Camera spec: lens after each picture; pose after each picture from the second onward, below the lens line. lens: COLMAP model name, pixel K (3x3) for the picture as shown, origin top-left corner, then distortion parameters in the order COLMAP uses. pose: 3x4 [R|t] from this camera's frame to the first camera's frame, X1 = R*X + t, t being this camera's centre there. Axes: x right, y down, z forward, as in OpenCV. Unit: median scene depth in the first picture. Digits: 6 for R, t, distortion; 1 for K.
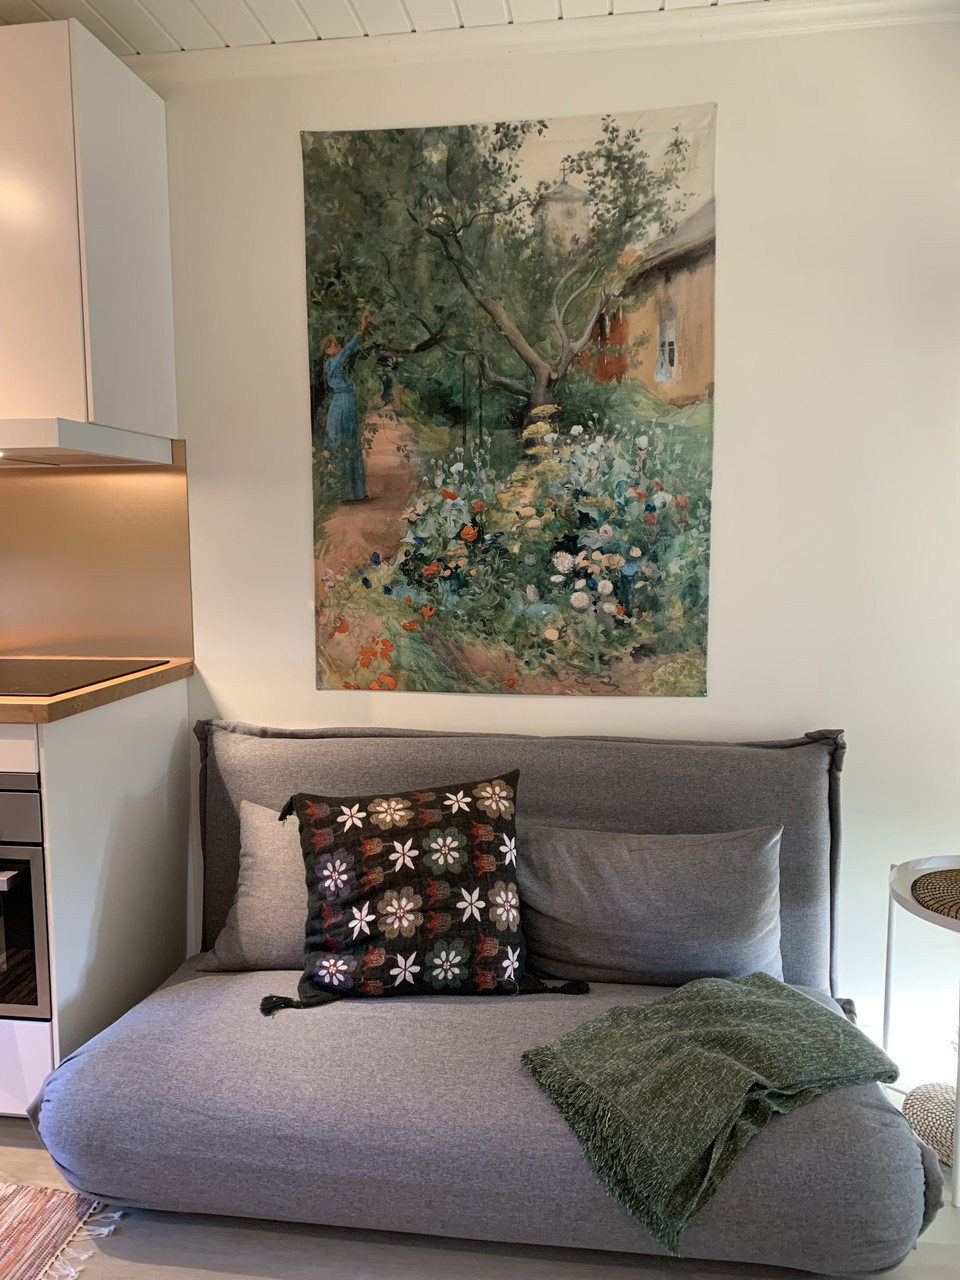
lens RADIAL K [[978.1, 0, 485.7], [0, 978.1, 634.7], [0, 0, 1]] dist [0.029239, -0.024380]
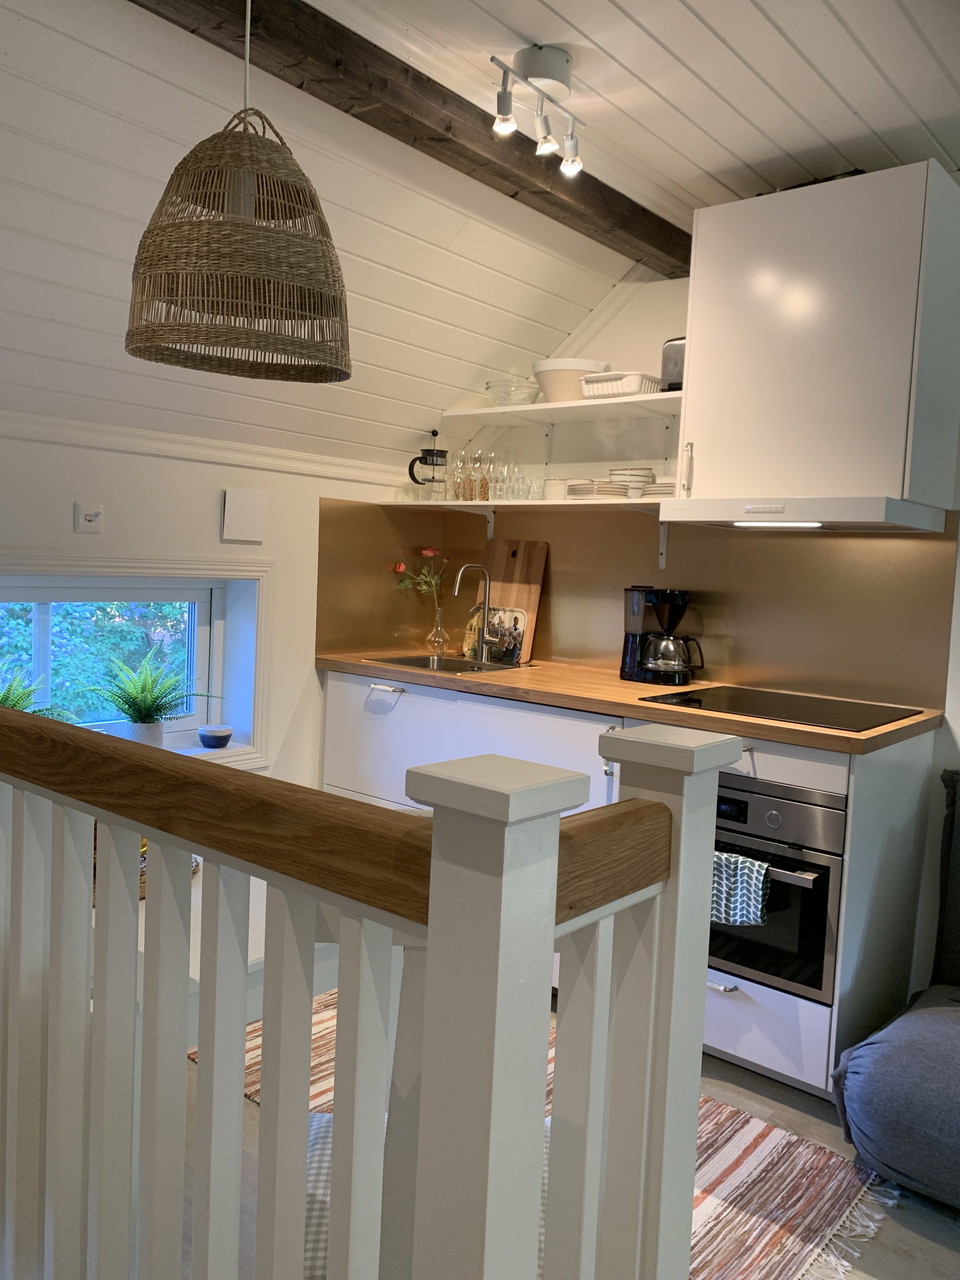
lens RADIAL K [[978.1, 0, 485.7], [0, 978.1, 634.0], [0, 0, 1]] dist [0.029239, -0.024380]
pose [[0.853689, 0.085456, -0.513723, -0.194354], [-0.106335, 0.994266, -0.011311, 0.005669], [0.509811, 0.064283, 0.857881, -0.208740]]
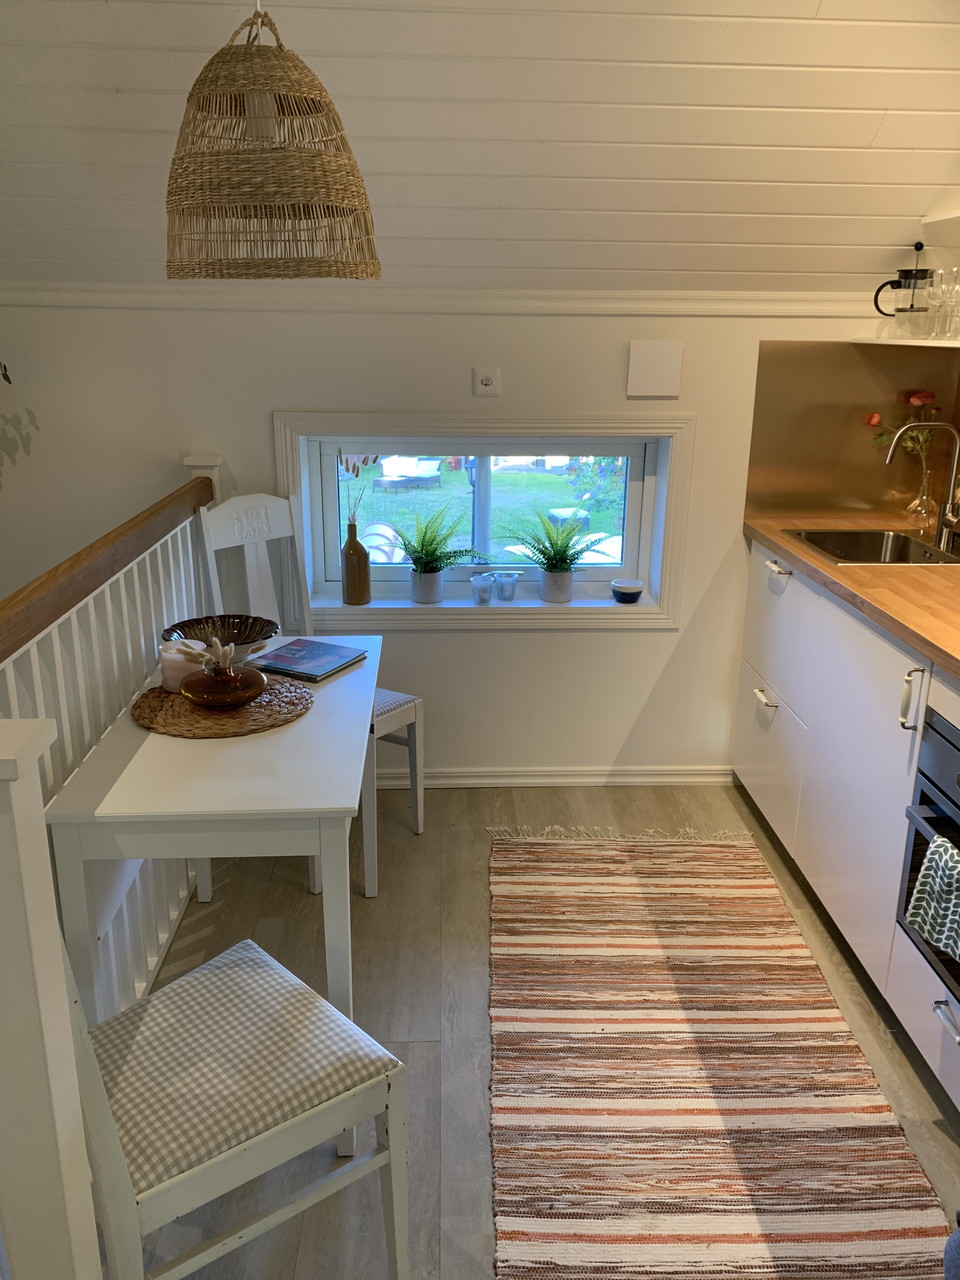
lens RADIAL K [[978.1, 0, 494.0], [0, 978.1, 628.8], [0, 0, 1]] dist [0.029239, -0.024380]
pose [[0.191287, 0.297756, -0.935281, 0.082026], [-0.112608, 0.953242, 0.280443, -0.148943], [0.975053, 0.051675, 0.215873, 0.302645]]
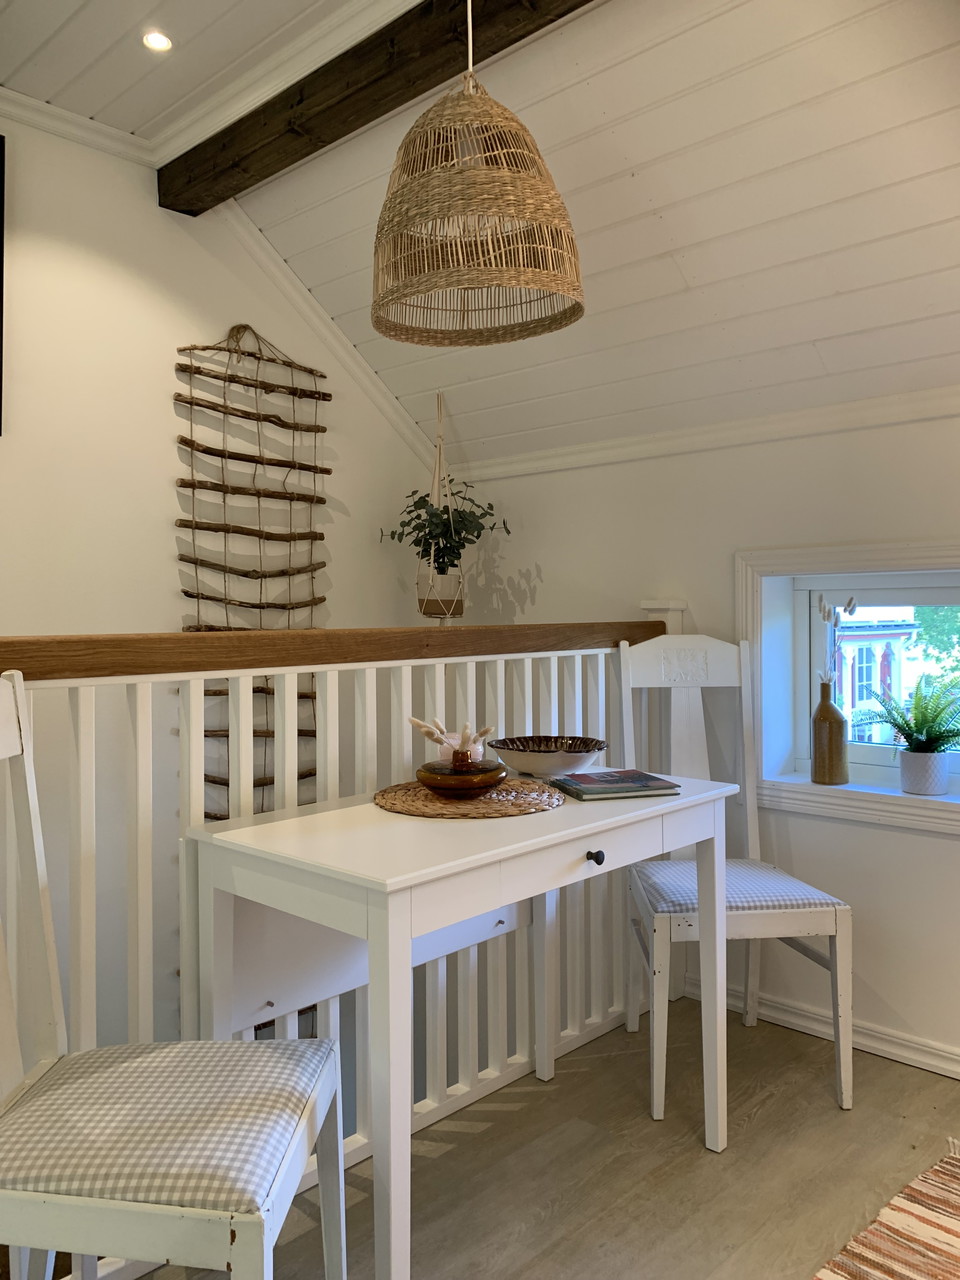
lens RADIAL K [[978.1, 0, 478.8], [0, 978.1, 626.8], [0, 0, 1]] dist [0.029239, -0.024380]
pose [[-0.587637, 0.024848, -0.808743, -0.138304], [-0.066248, 0.994695, 0.078697, -0.009412], [0.806408, 0.099823, -0.582873, 0.725266]]
